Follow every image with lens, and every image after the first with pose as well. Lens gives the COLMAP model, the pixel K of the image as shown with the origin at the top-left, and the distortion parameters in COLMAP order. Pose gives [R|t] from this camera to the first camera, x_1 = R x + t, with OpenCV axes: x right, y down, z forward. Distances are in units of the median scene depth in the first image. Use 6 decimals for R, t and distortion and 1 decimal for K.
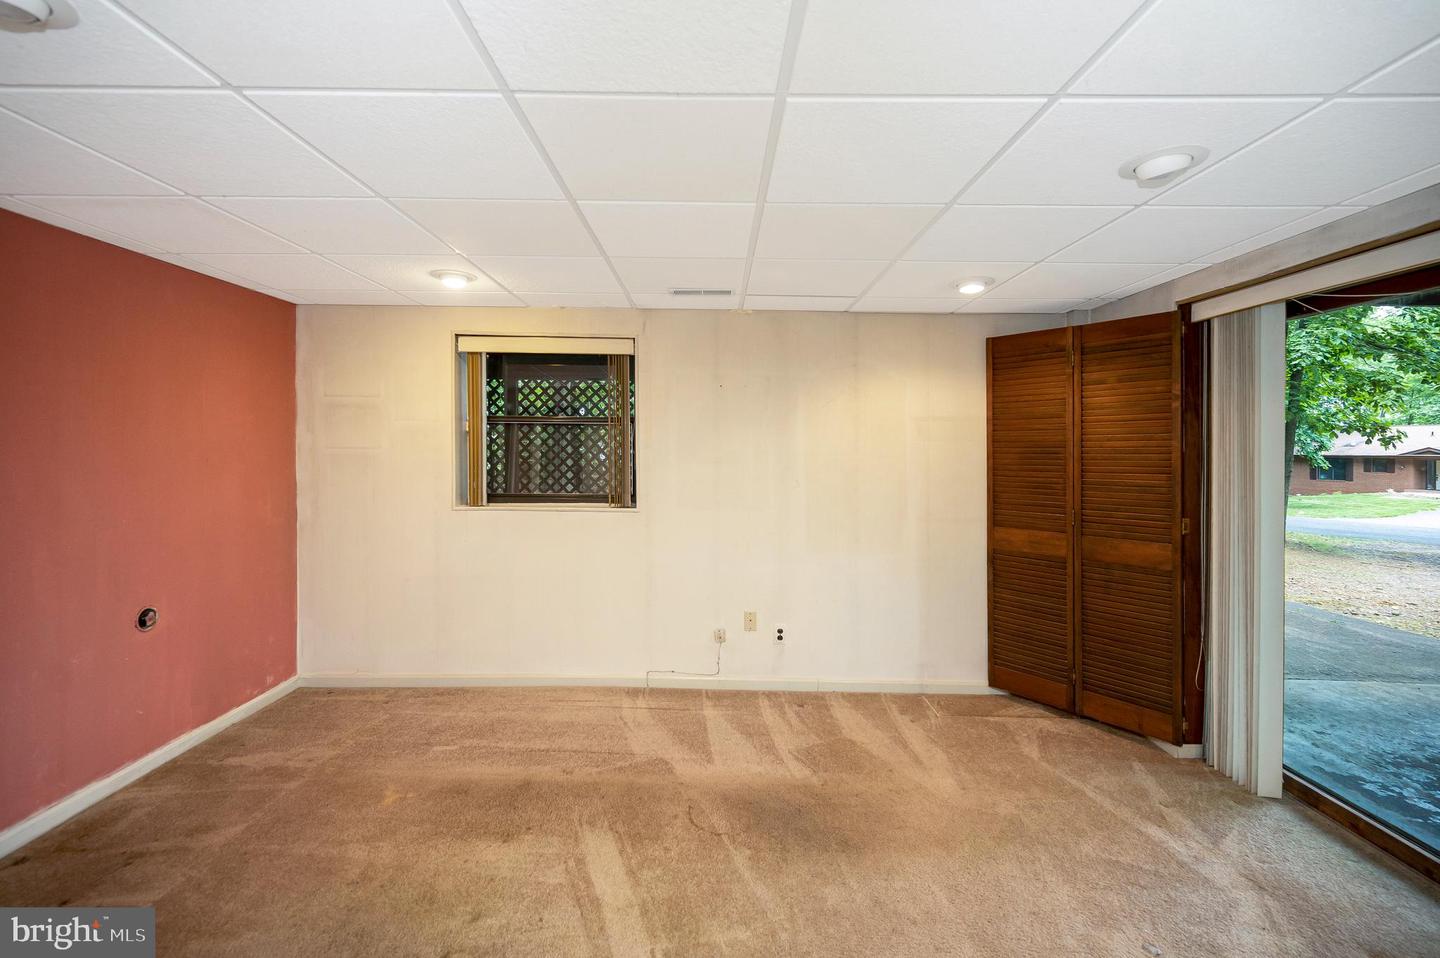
lens RADIAL K [[597.5, 0, 718.0], [0, 597.5, 448.7], [0, 0, 1]] dist [0.016463, 0.000113]
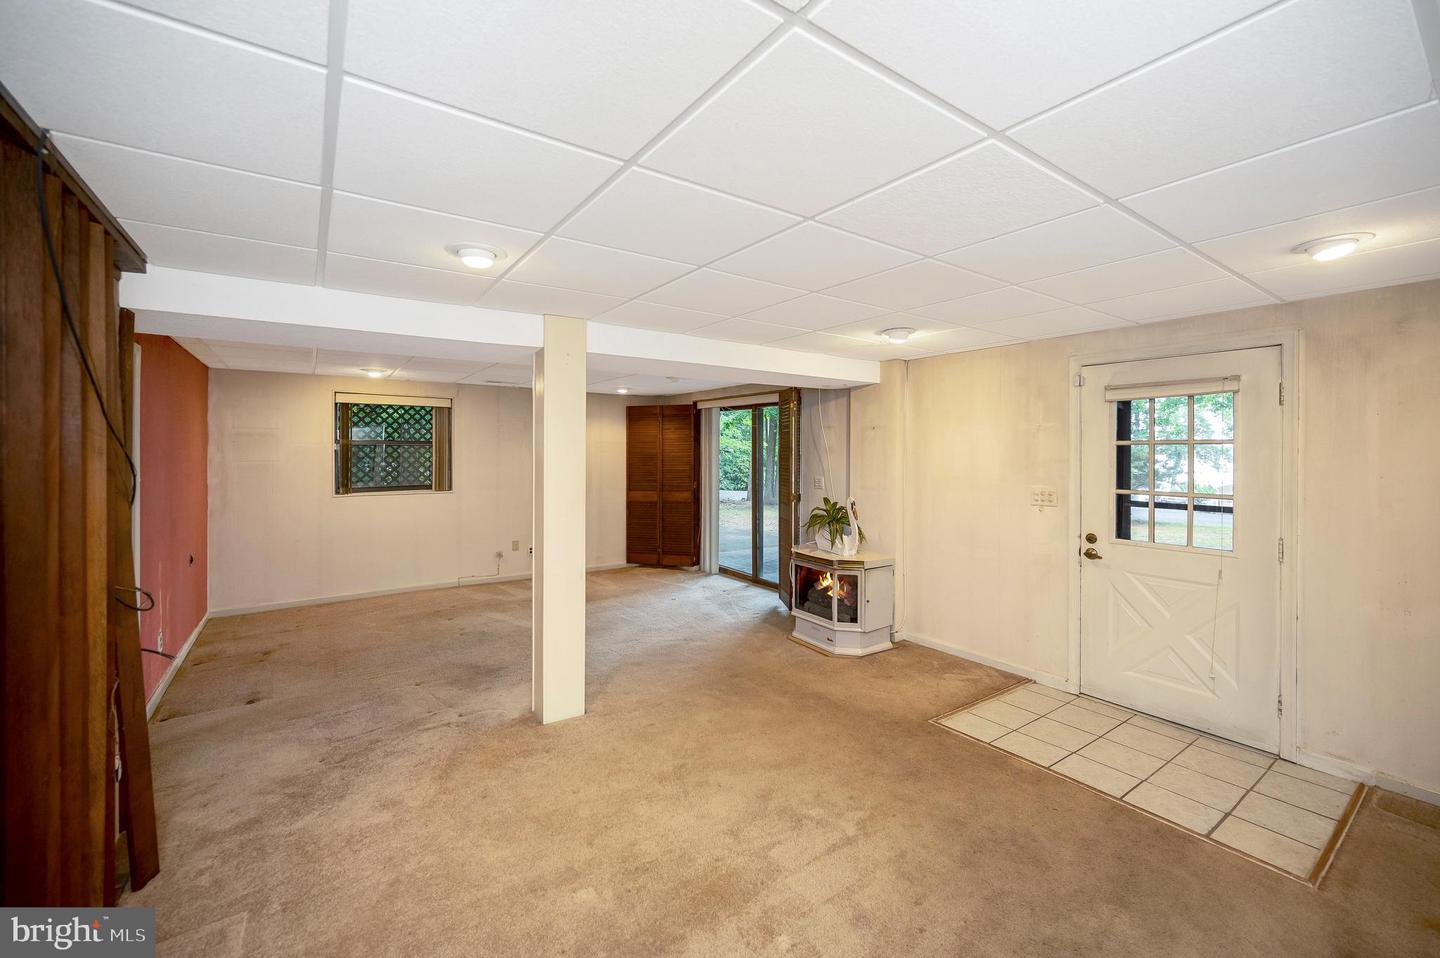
lens RADIAL K [[585.6, 0, 729.5], [0, 585.6, 437.0], [0, 0, 1]] dist [-0.000608, -0.000040]
pose [[0.811521, 0.002810, 0.584316, -0.540465], [-0.000666, 0.999992, -0.003884, -0.064915], [-0.584323, 0.002763, 0.811517, -1.043893]]
